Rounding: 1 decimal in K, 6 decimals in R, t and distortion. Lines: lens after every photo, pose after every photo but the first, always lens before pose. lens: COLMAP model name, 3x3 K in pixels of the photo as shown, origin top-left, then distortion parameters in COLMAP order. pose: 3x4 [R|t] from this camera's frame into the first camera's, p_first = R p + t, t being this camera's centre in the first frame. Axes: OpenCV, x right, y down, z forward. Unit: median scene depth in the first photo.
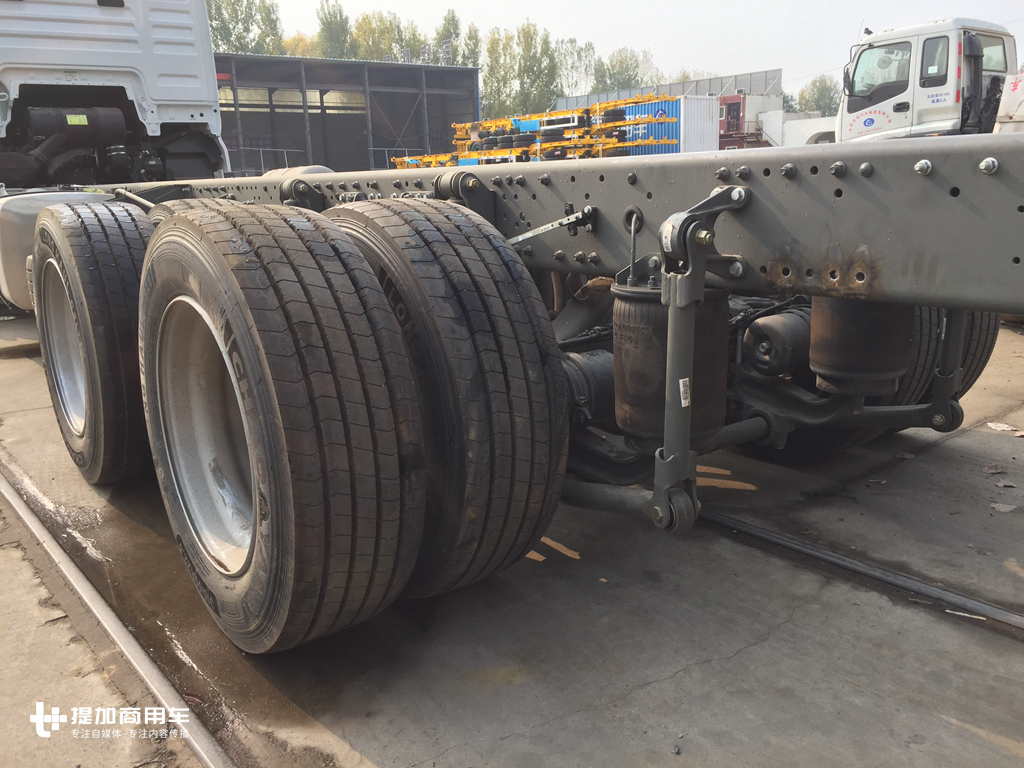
lens RADIAL K [[919.9, 0, 512.0], [0, 919.9, 384.0], [0, 0, 1]] dist [0.074988, -0.107411]
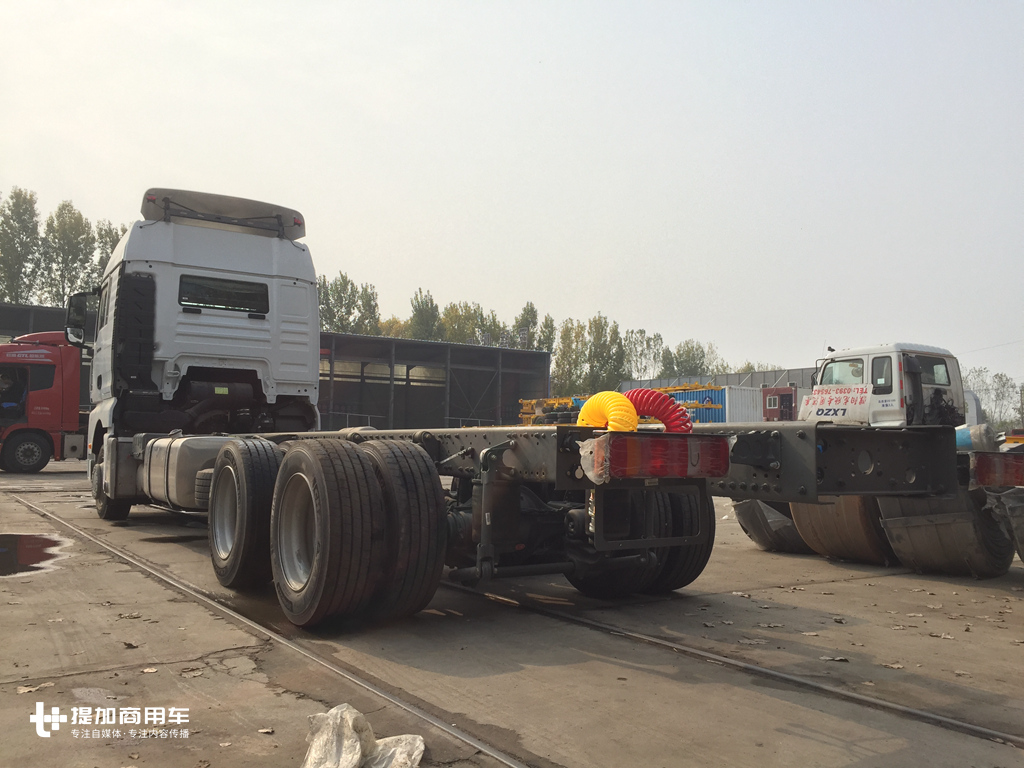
lens RADIAL K [[895.6, 0, 512.0], [0, 895.6, 384.0], [0, 0, 1]] dist [0.098131, -0.093656]
pose [[0.995830, 0.046791, -0.078317, 0.054451], [-0.067362, 0.956056, -0.285341, 0.044885], [0.061524, 0.289427, 0.955221, -0.184320]]
